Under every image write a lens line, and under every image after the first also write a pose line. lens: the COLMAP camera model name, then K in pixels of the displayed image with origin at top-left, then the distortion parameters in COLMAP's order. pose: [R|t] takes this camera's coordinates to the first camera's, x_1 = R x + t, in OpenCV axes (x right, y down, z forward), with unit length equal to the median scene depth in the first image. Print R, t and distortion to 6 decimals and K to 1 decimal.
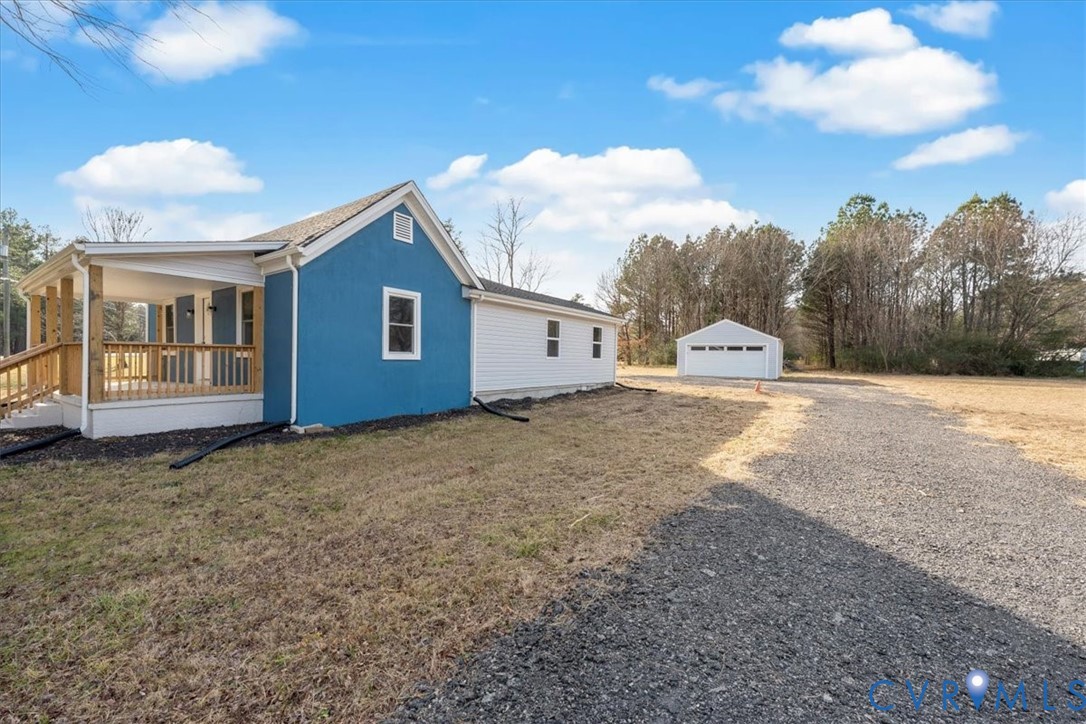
lens RADIAL K [[440.4, 0, 543.0], [0, 440.4, 362.0], [0, 0, 1]] dist [0.002109, 0.000121]
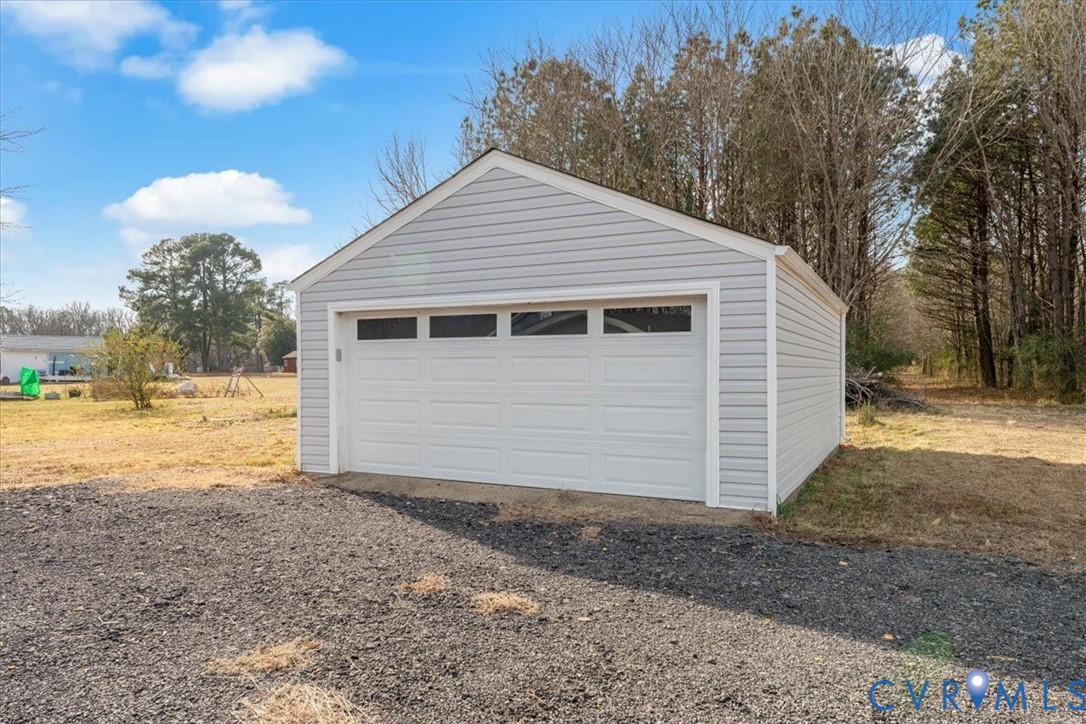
lens RADIAL K [[739.1, 0, 543.0], [0, 739.1, 362.0], [0, 0, 1]] dist [0.002896, 0.000963]
pose [[0.997805, -0.014680, 0.064573, 0.391574], [0.015717, 0.999755, -0.015585, -0.010074], [-0.064329, 0.016566, 0.997791, 0.673769]]
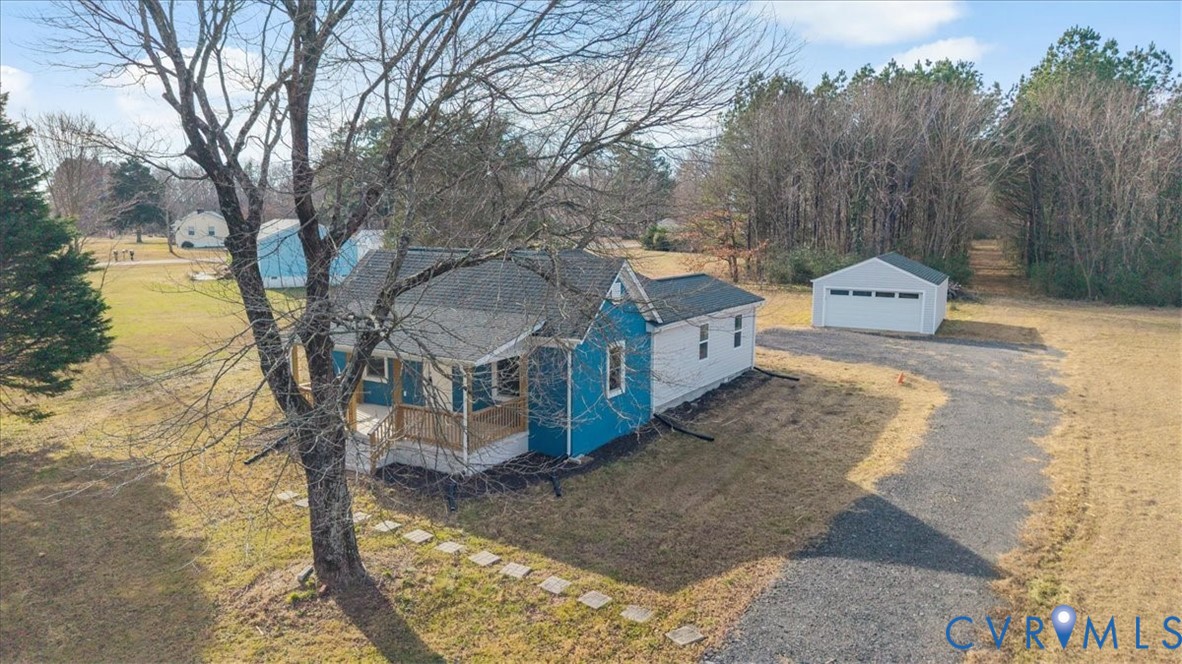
lens RADIAL K [[803.3, 0, 588.1], [0, 803.3, 325.7], [0, 0, 1]] dist [-0.001499, -0.004869]
pose [[0.998782, -0.017357, 0.046193, -0.158844], [0.011238, 0.991507, 0.129564, -0.159525], [-0.048050, -0.128887, 0.990494, -0.396329]]
